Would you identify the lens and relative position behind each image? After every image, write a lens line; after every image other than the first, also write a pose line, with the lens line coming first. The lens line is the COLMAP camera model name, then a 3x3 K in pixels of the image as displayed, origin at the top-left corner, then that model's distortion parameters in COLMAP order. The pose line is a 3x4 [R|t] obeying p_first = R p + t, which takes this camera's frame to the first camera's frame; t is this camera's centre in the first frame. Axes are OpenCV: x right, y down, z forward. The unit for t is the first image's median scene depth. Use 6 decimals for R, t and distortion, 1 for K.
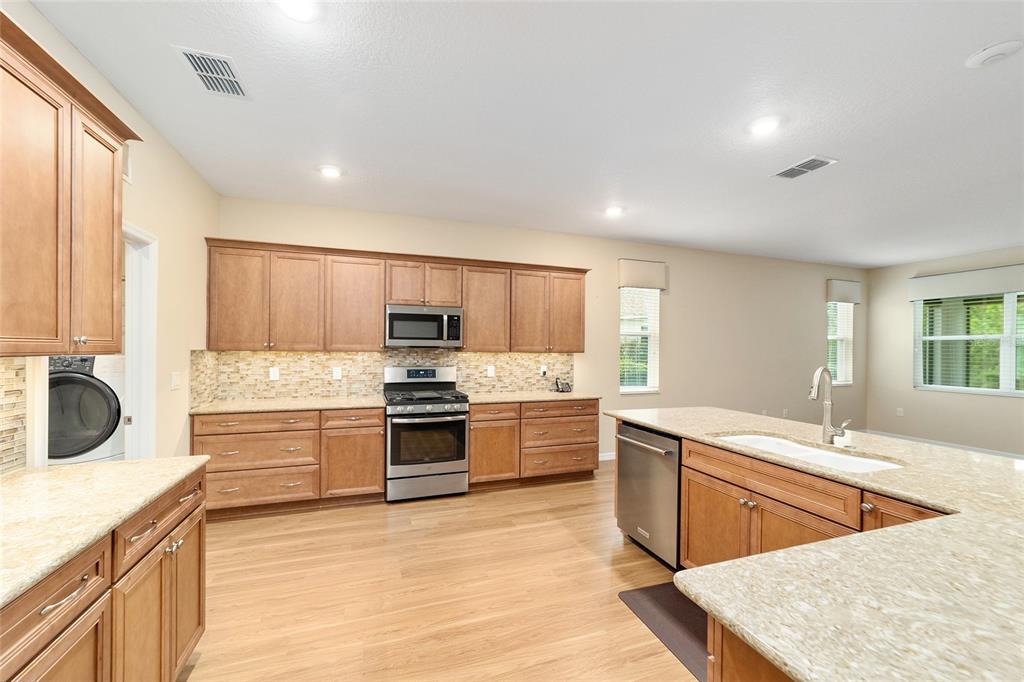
lens RADIAL K [[395.5, 0, 499.8], [0, 395.5, 349.4], [0, 0, 1]] dist [-0.001330, -0.000008]
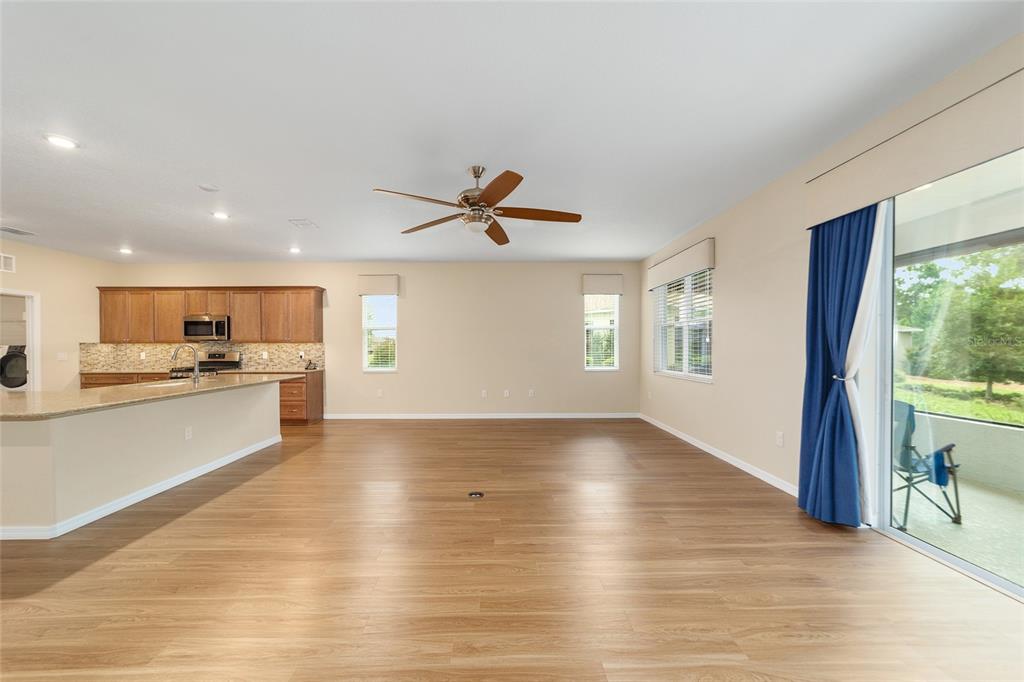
lens RADIAL K [[397.7, 0, 492.1], [0, 397.7, 349.5], [0, 0, 1]] dist [0.015555, 0.000124]
pose [[0.944415, -0.009579, -0.328616, 1.518816], [0.010671, 0.999942, 0.001522, 0.044763], [0.328582, -0.004944, 0.944463, -0.230033]]
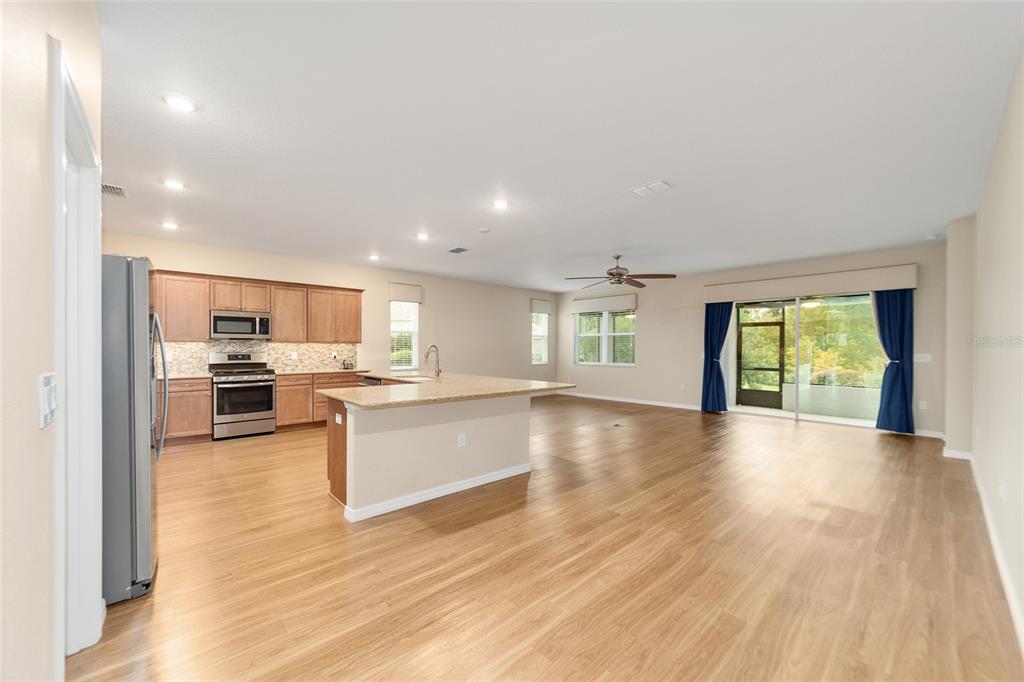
lens RADIAL K [[395.5, 0, 499.8], [0, 395.5, 349.4], [0, 0, 1]] dist [-0.001330, -0.000008]
pose [[0.923905, -0.007793, 0.382542, 0.136777], [0.005024, 0.999953, 0.008236, 0.026295], [-0.382588, -0.005687, 0.923901, -0.740947]]
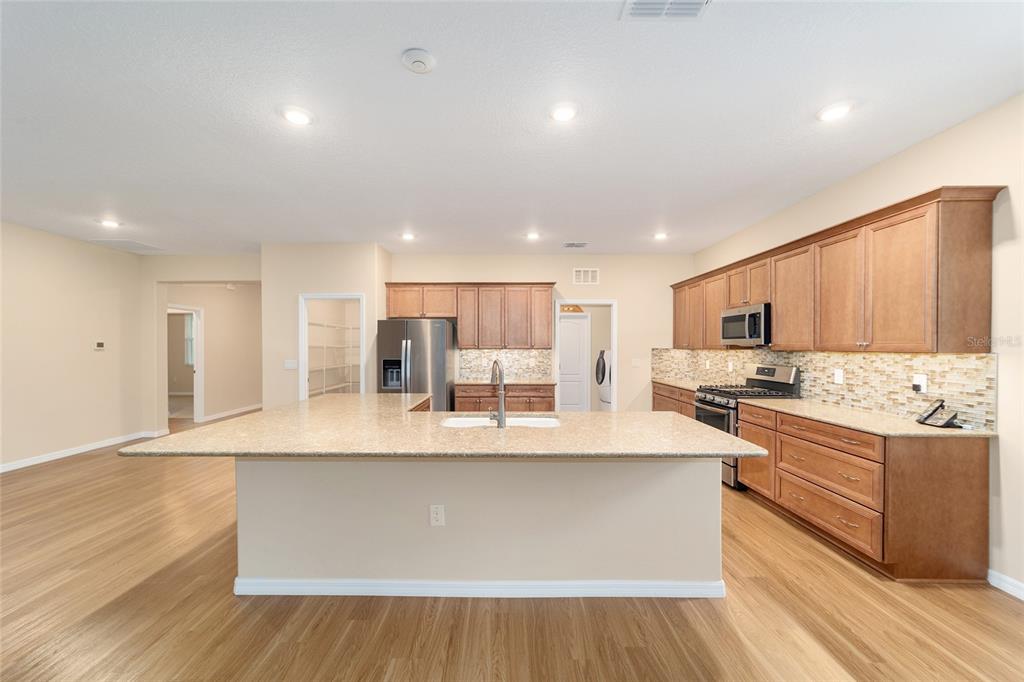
lens RADIAL K [[395.5, 0, 499.8], [0, 395.5, 349.4], [0, 0, 1]] dist [-0.001330, -0.000008]
pose [[-0.323984, 0.002023, -0.946061, 1.007995], [-0.000912, 0.999997, 0.002451, 0.002965], [0.946062, 0.001657, -0.323981, 0.710843]]
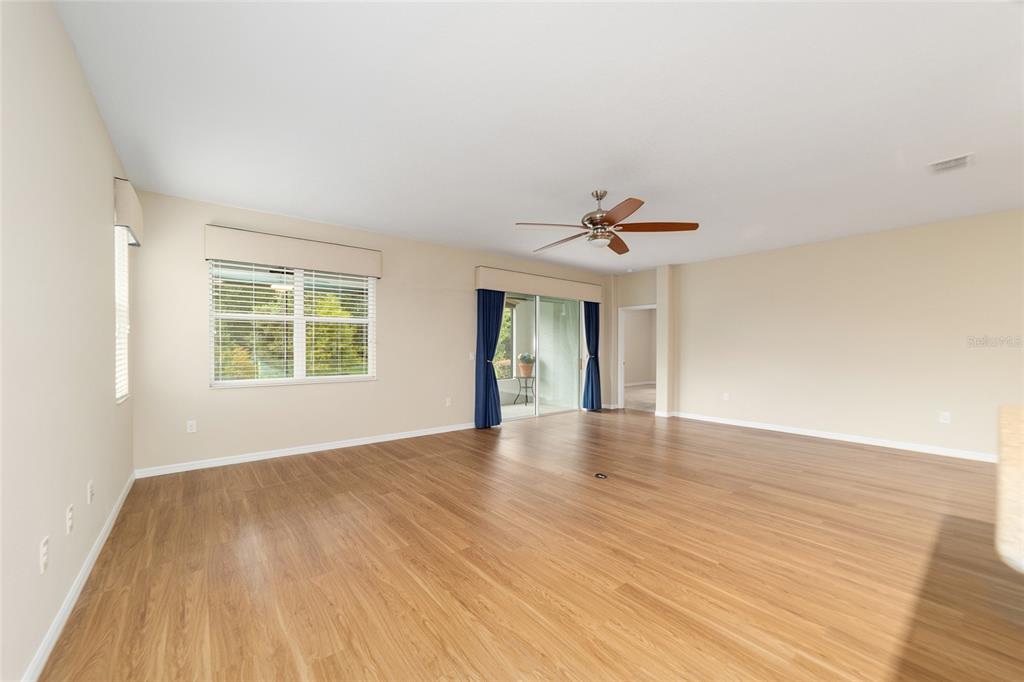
lens RADIAL K [[395.5, 0, 499.8], [0, 395.5, 349.4], [0, 0, 1]] dist [-0.001330, -0.000008]
pose [[-0.338897, -0.015266, 0.940700, 0.365949], [-0.005451, 0.999883, 0.014263, 0.031008], [-0.940808, -0.000294, -0.338941, 1.138134]]
